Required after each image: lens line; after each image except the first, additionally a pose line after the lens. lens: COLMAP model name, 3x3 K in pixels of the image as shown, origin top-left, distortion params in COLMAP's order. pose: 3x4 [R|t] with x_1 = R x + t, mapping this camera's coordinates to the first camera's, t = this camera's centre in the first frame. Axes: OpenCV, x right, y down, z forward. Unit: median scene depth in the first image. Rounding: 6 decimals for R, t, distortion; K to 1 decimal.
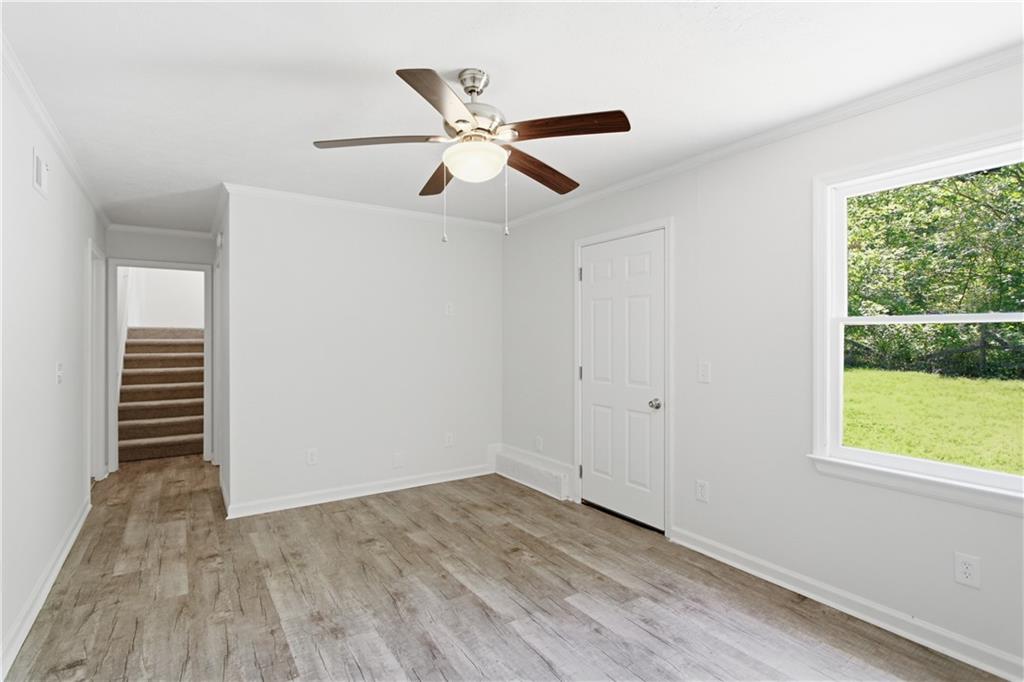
lens RADIAL K [[499.3, 0, 499.8], [0, 499.3, 344.8], [0, 0, 1]] dist [-0.006933, -0.000574]
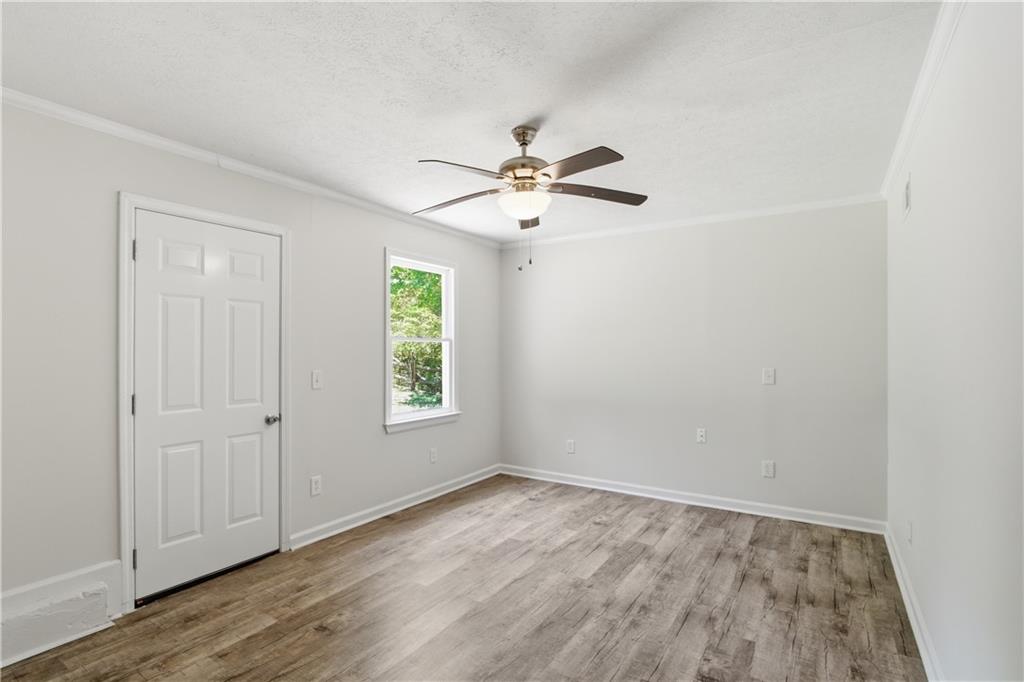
lens RADIAL K [[499.3, 0, 499.8], [0, 499.3, 344.8], [0, 0, 1]] dist [-0.006933, -0.000574]
pose [[-0.401248, 0.003967, 0.915961, -0.764519], [0.011519, 0.999933, 0.000715, -0.018540], [-0.915897, 0.010838, -0.401267, 1.038877]]
